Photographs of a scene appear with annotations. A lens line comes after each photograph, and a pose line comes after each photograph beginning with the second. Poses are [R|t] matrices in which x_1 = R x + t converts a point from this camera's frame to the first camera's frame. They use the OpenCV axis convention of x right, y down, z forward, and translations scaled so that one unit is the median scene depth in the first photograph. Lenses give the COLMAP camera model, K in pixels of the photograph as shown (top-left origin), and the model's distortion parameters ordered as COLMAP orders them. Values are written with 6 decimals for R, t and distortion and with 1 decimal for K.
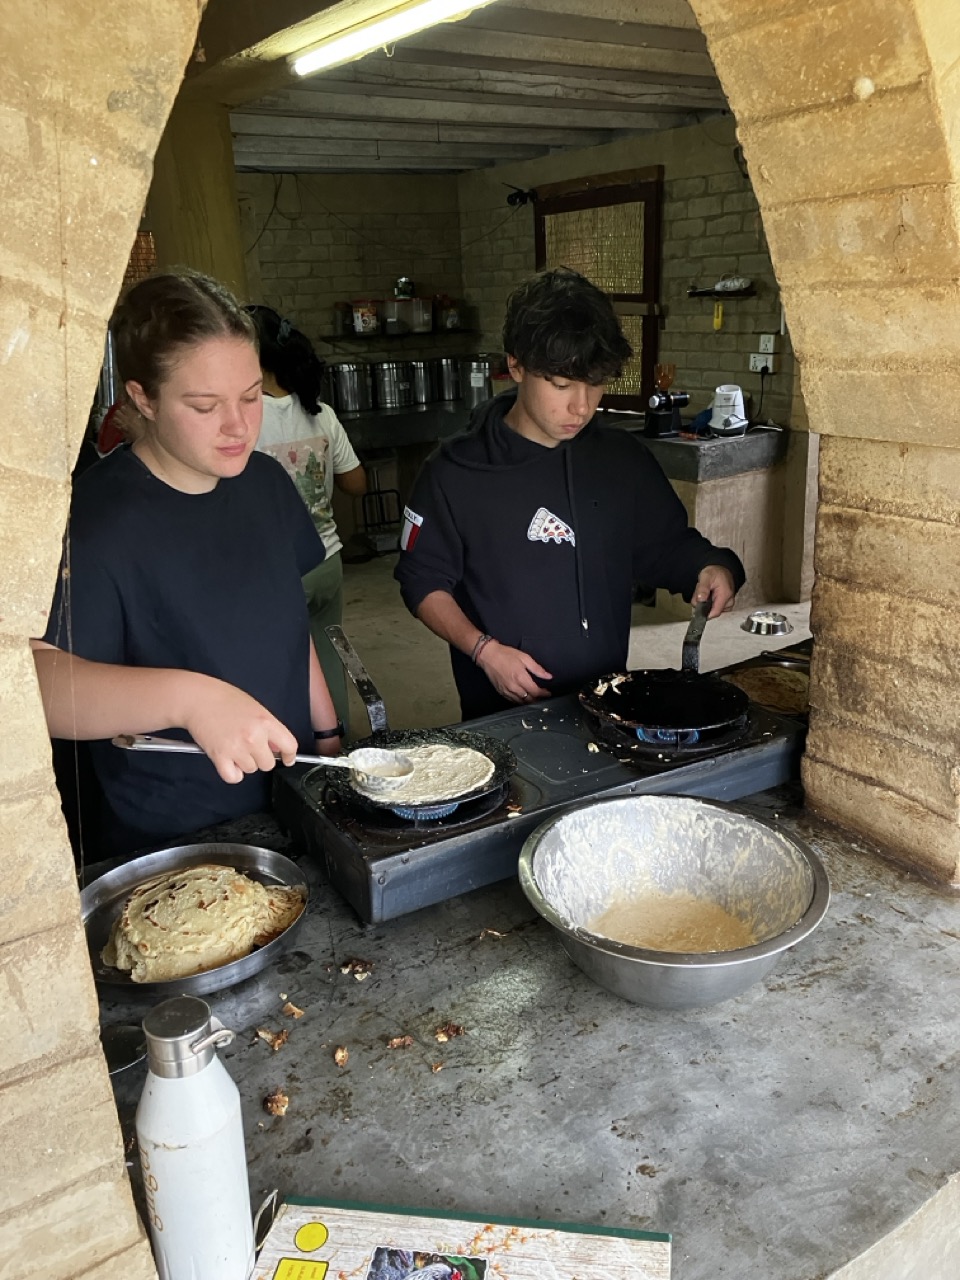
lens RADIAL K [[1057.7, 0, 480.0], [0, 1057.7, 640.0], [0, 0, 1]] dist [-0.034064, 0.002035]
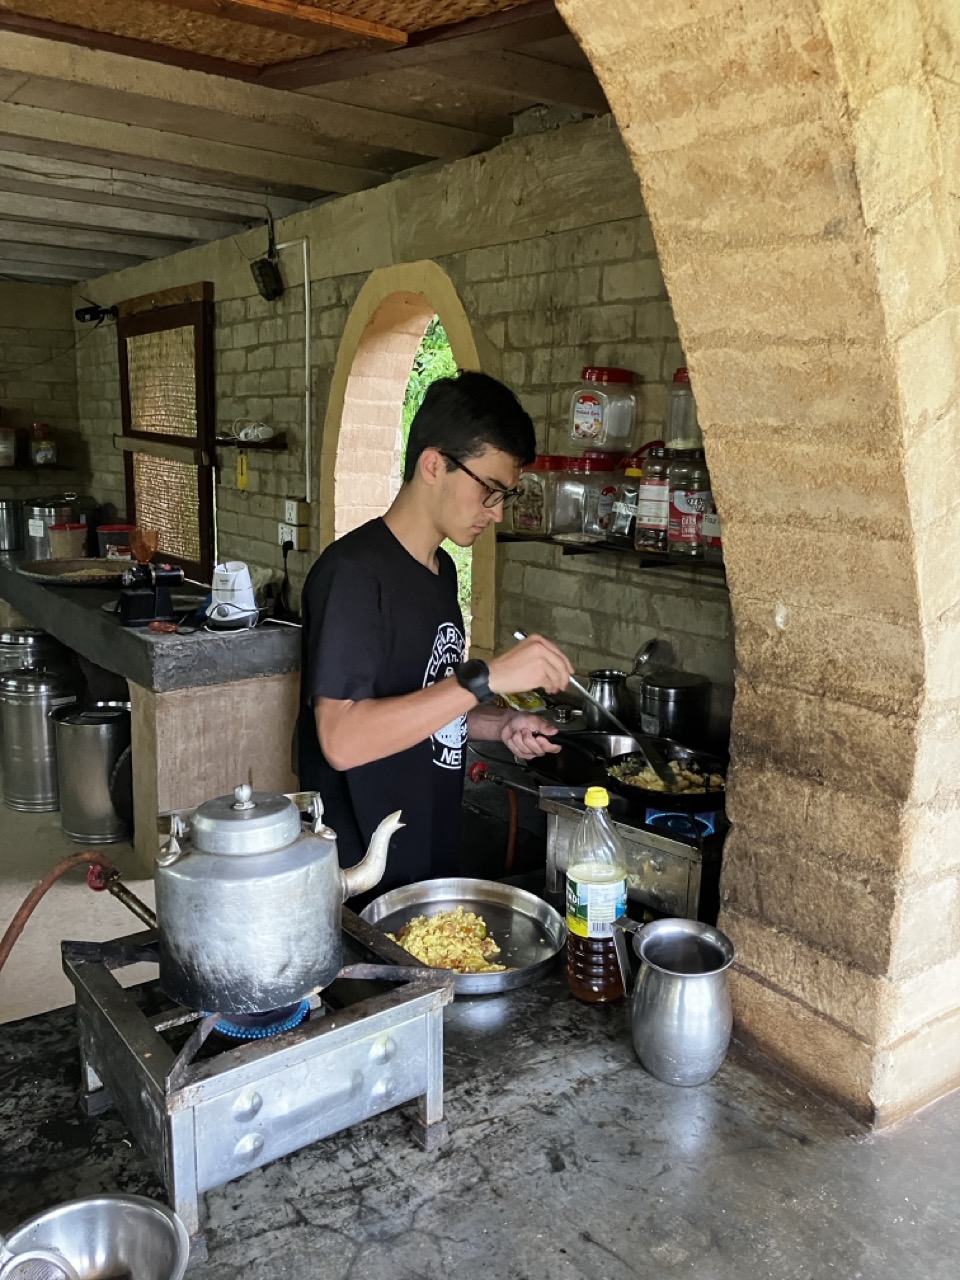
lens RADIAL K [[1057.7, 0, 480.0], [0, 1057.7, 640.0], [0, 0, 1]] dist [-0.034064, 0.002035]
pose [[0.995572, 0.064563, 0.068328, 0.357120], [-0.055318, 0.990037, -0.129483, -0.097216], [-0.076007, 0.125130, 0.989225, 0.242765]]
